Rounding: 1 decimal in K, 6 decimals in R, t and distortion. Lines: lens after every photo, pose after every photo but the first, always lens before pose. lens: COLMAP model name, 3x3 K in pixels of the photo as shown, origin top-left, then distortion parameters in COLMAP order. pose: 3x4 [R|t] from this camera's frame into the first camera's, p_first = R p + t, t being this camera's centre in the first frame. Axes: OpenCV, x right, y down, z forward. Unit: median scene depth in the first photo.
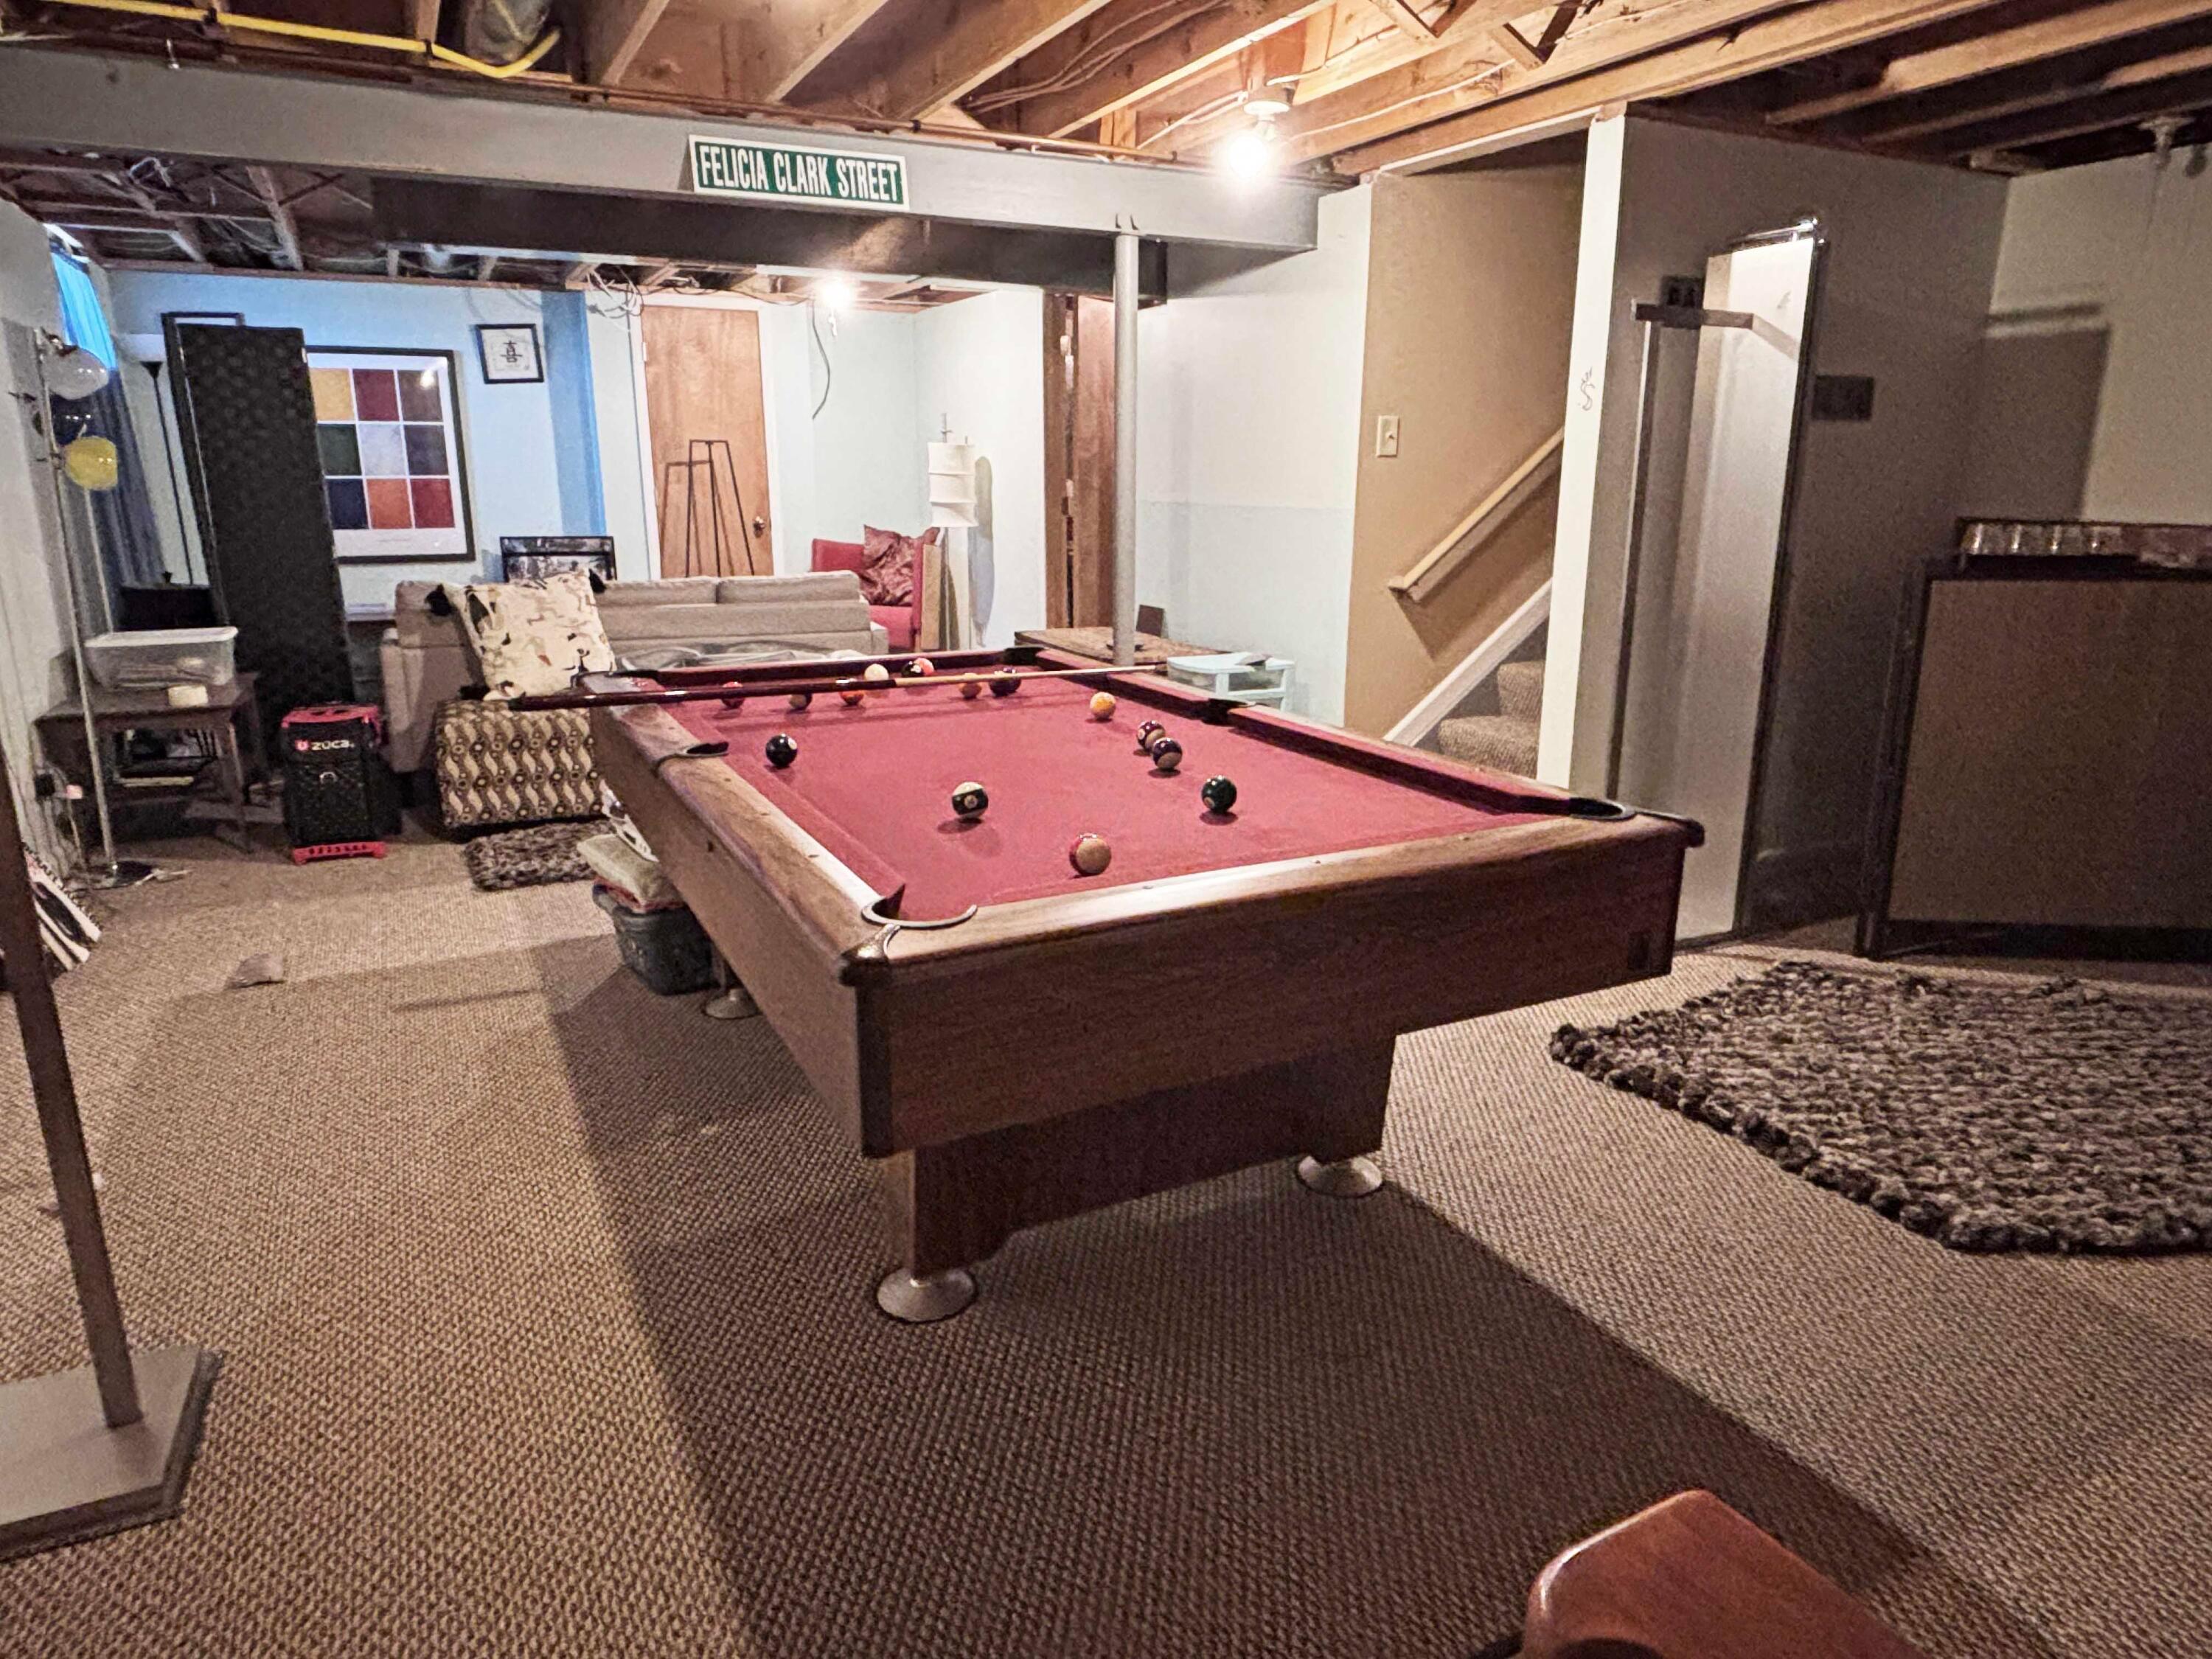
lens RADIAL K [[1375.0, 0, 1120.5], [0, 1375.0, 826.1], [0, 0, 1]] dist [0.010427, -0.008208]
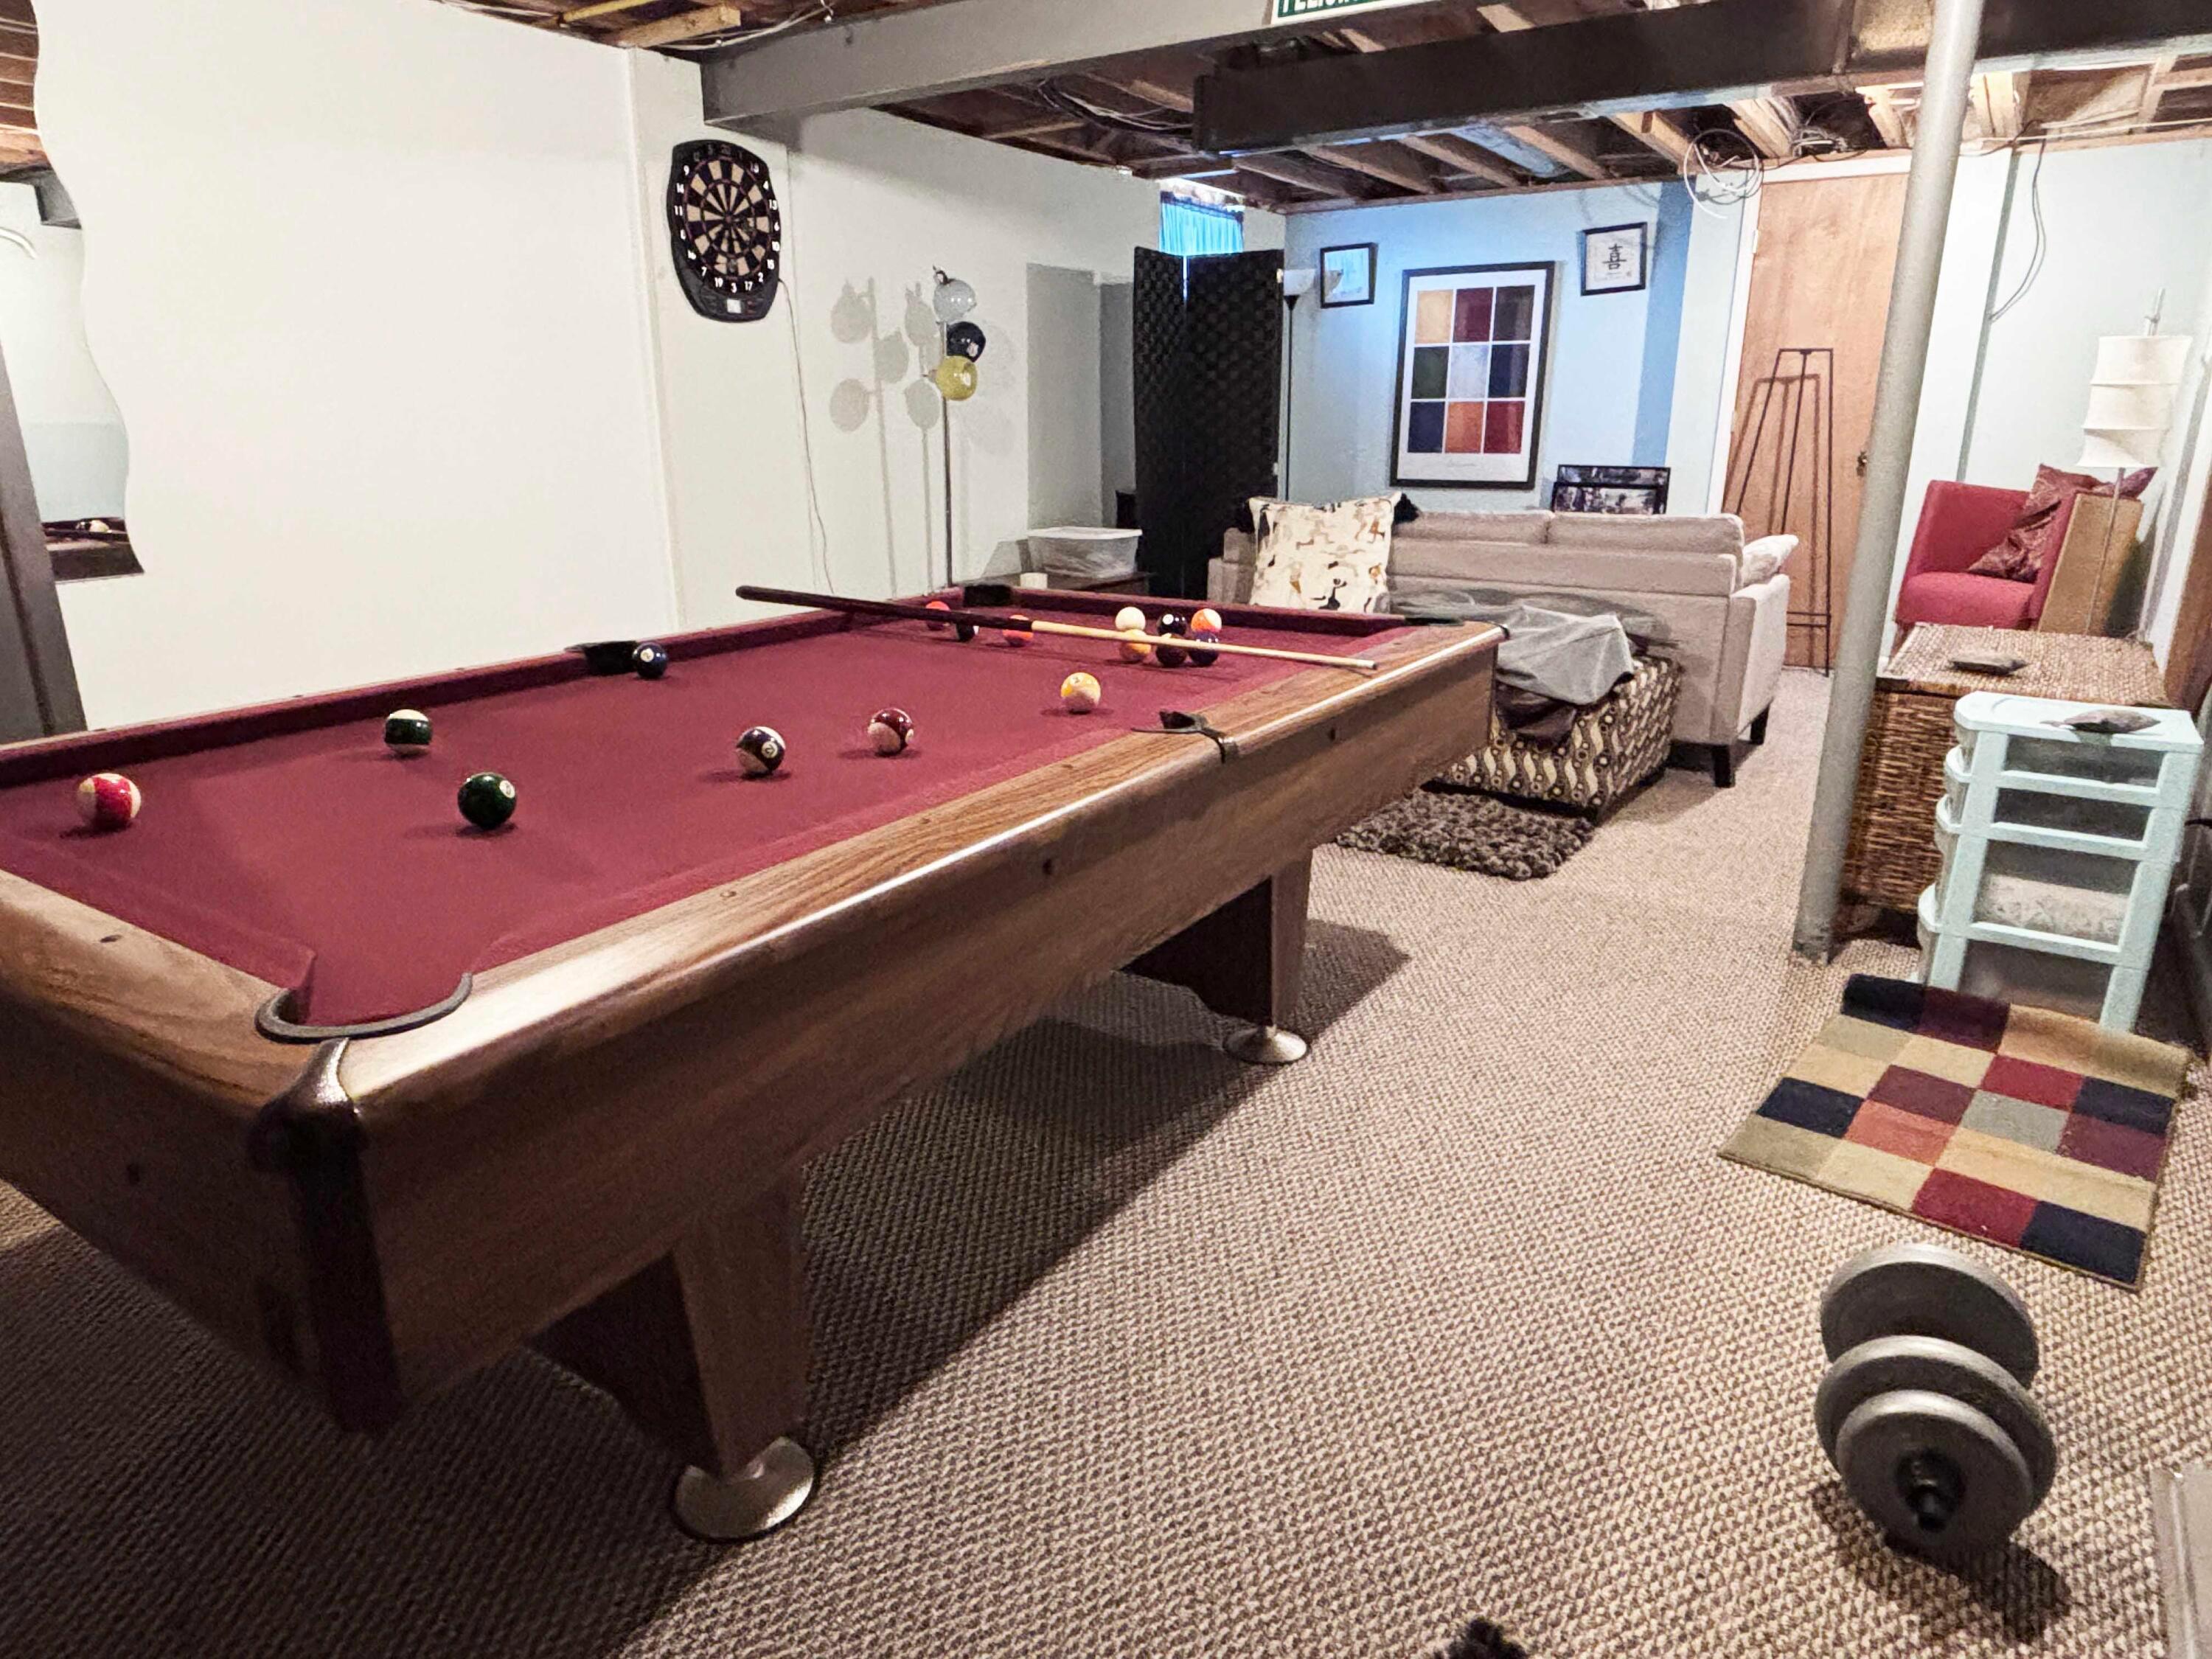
lens RADIAL K [[1375.0, 0, 1108.8], [0, 1375.0, 836.3], [0, 0, 1]] dist [0.010427, -0.008208]
pose [[0.491264, 0.253645, -0.833261, 0.240664], [-0.215162, 0.962351, 0.166088, -0.058174], [0.844017, 0.097693, 0.527344, 0.281837]]
